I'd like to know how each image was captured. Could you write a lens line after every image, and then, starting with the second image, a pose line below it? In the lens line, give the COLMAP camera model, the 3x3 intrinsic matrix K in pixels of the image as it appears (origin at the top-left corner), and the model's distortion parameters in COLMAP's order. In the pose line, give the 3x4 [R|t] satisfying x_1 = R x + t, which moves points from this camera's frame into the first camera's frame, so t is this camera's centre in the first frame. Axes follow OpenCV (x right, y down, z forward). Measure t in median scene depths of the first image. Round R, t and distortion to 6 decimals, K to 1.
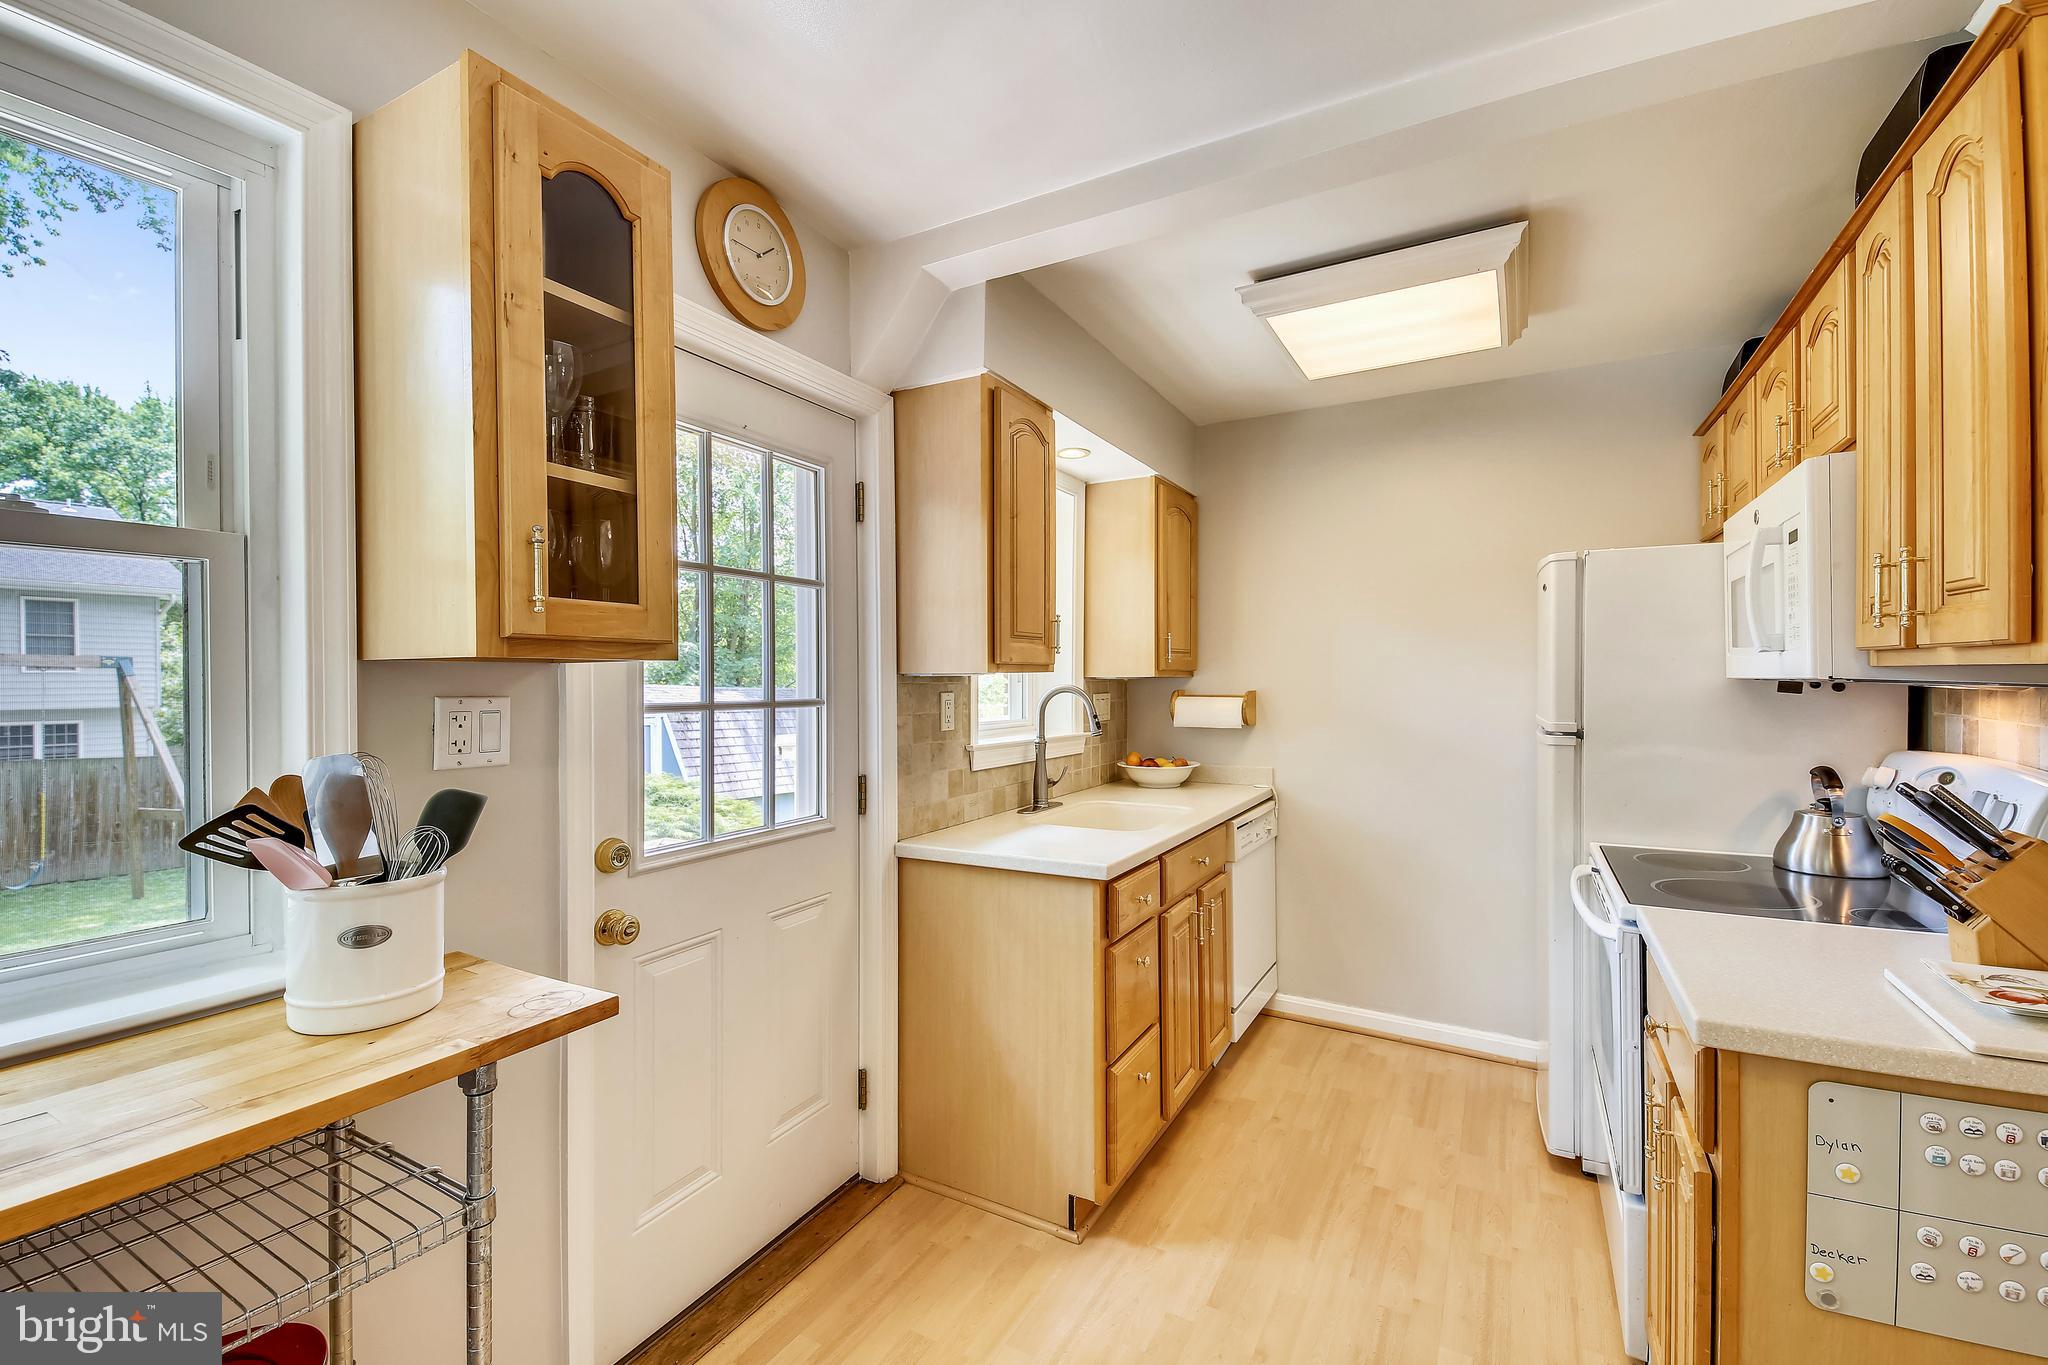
lens RADIAL K [[879.8, 0, 1024.0], [0, 879.8, 682.5], [0, 0, 1]] dist [0.018287, -0.000832]
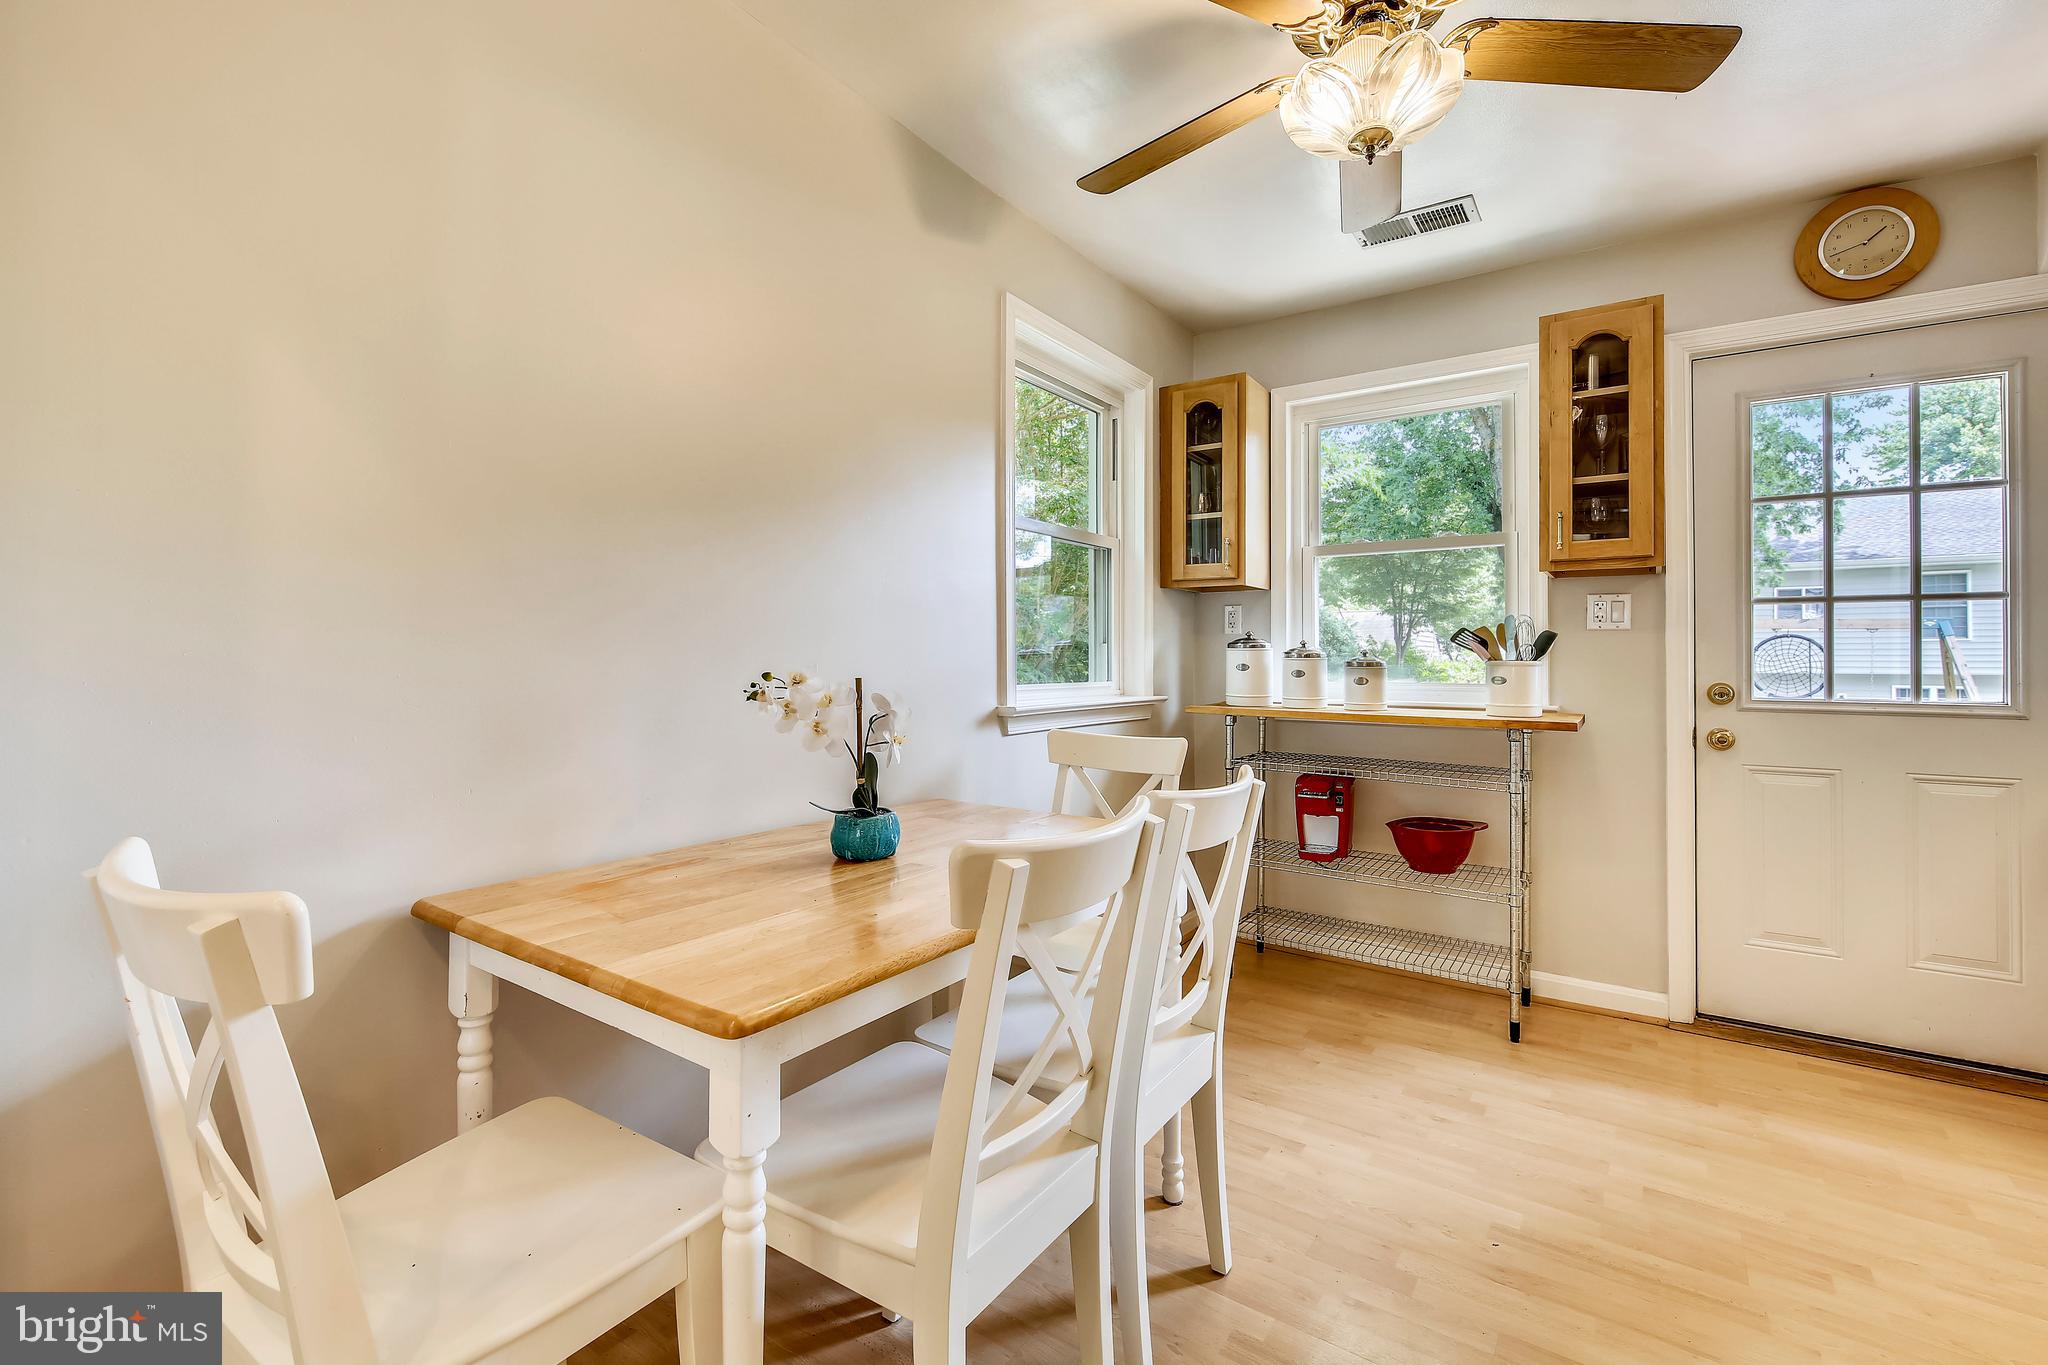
lens RADIAL K [[878.2, 0, 1026.5], [0, 878.2, 643.4], [0, 0, 1]] dist [-0.000793, -0.000183]
pose [[-0.084710, -0.008437, -0.996370, 0.895441], [-0.004322, 0.999958, -0.008100, 0.093056], [0.996396, 0.003620, -0.084743, -0.072140]]
